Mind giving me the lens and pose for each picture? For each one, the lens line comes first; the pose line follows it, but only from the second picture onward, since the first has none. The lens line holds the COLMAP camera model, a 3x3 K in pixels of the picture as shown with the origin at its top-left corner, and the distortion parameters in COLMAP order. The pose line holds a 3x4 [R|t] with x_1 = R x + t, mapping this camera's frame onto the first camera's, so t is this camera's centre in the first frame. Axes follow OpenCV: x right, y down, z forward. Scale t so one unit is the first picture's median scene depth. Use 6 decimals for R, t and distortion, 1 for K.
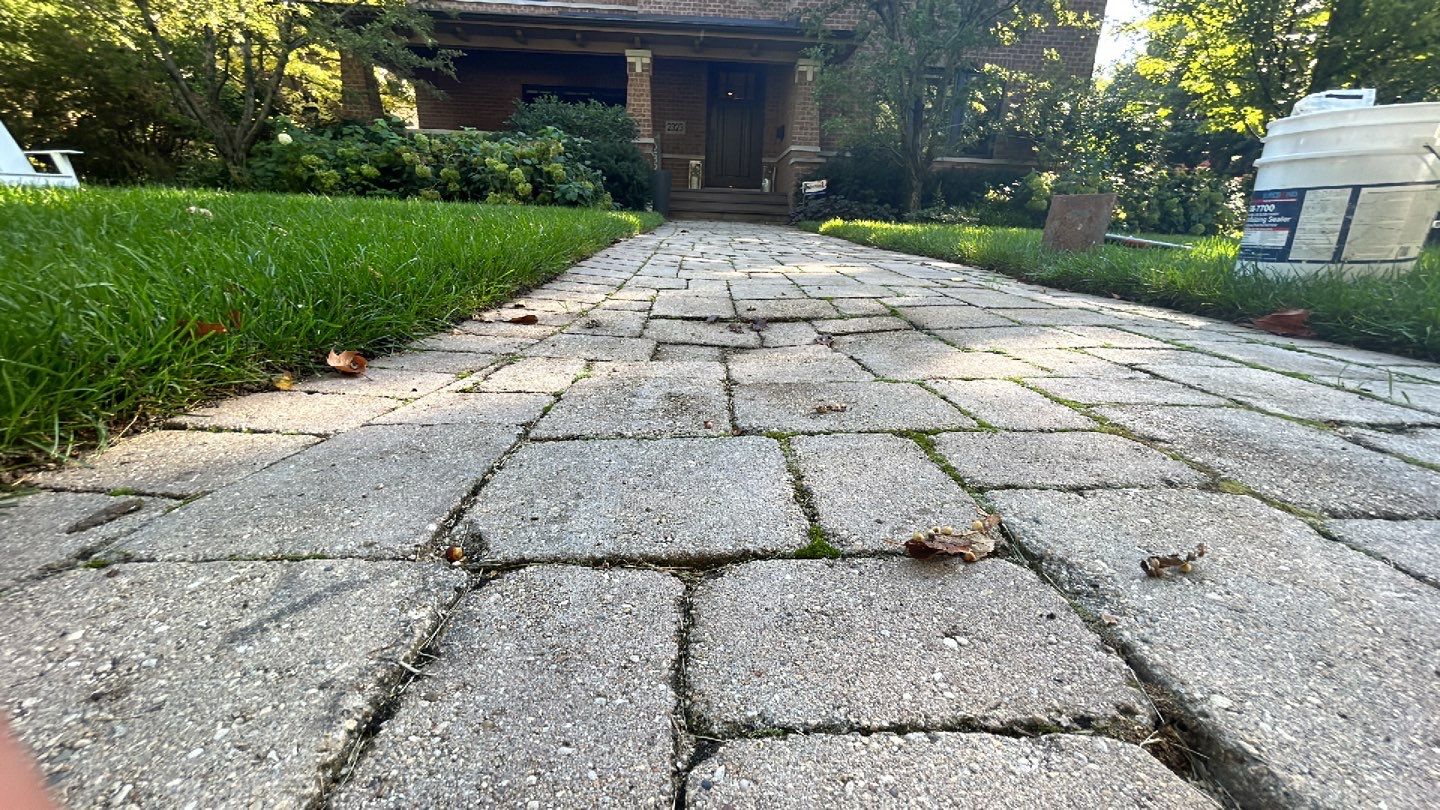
lens RADIAL K [[560.1, 0, 717.7], [0, 560.1, 403.1], [0, 0, 1]] dist [-0.002756, 0.000935]
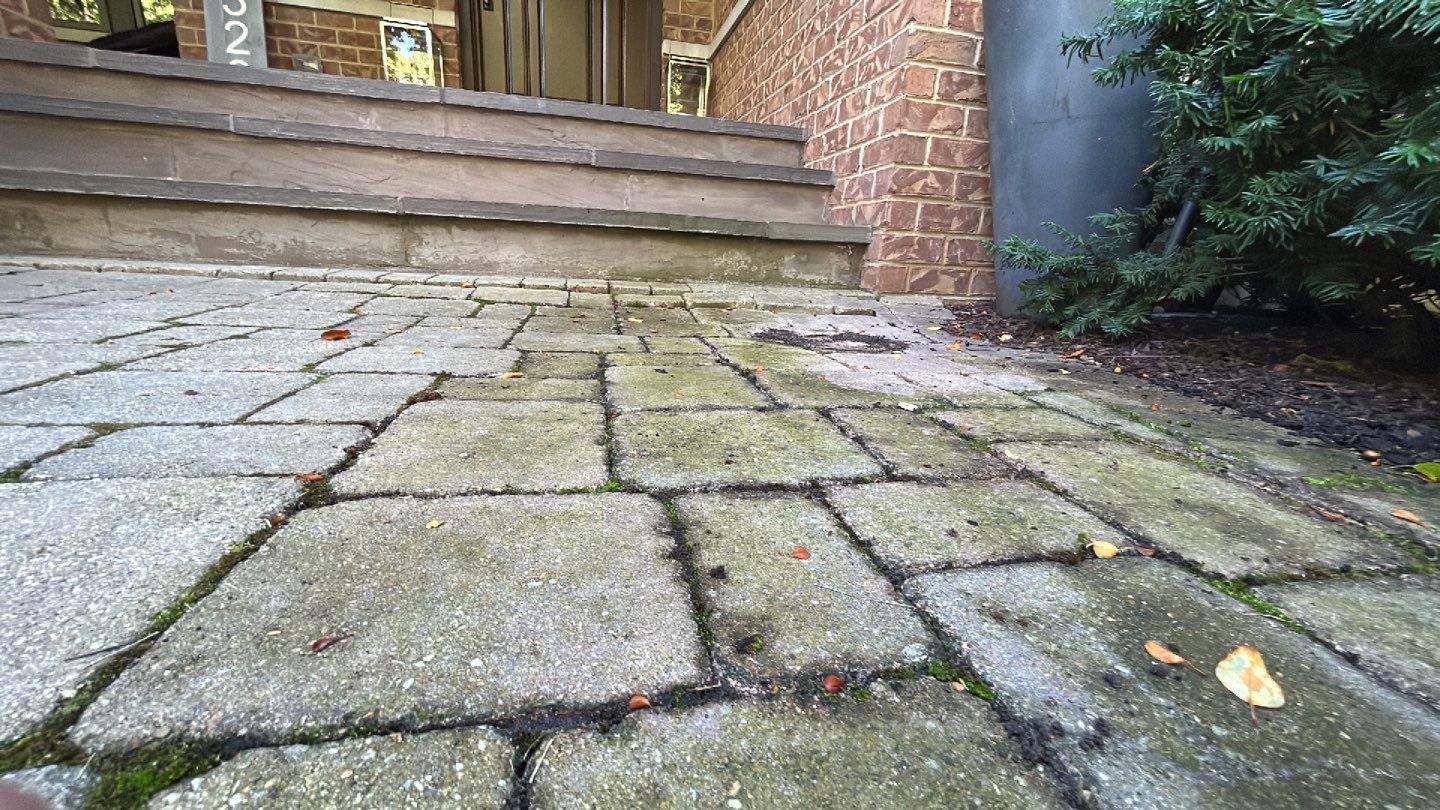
lens RADIAL K [[560.1, 0, 717.7], [0, 560.1, 403.1], [0, 0, 1]] dist [-0.002756, 0.000935]
pose [[0.981430, -0.032272, 0.189087, 0.074899], [0.035429, 0.999283, -0.013341, -0.385539], [-0.188521, 0.019793, 0.981870, 1.132582]]
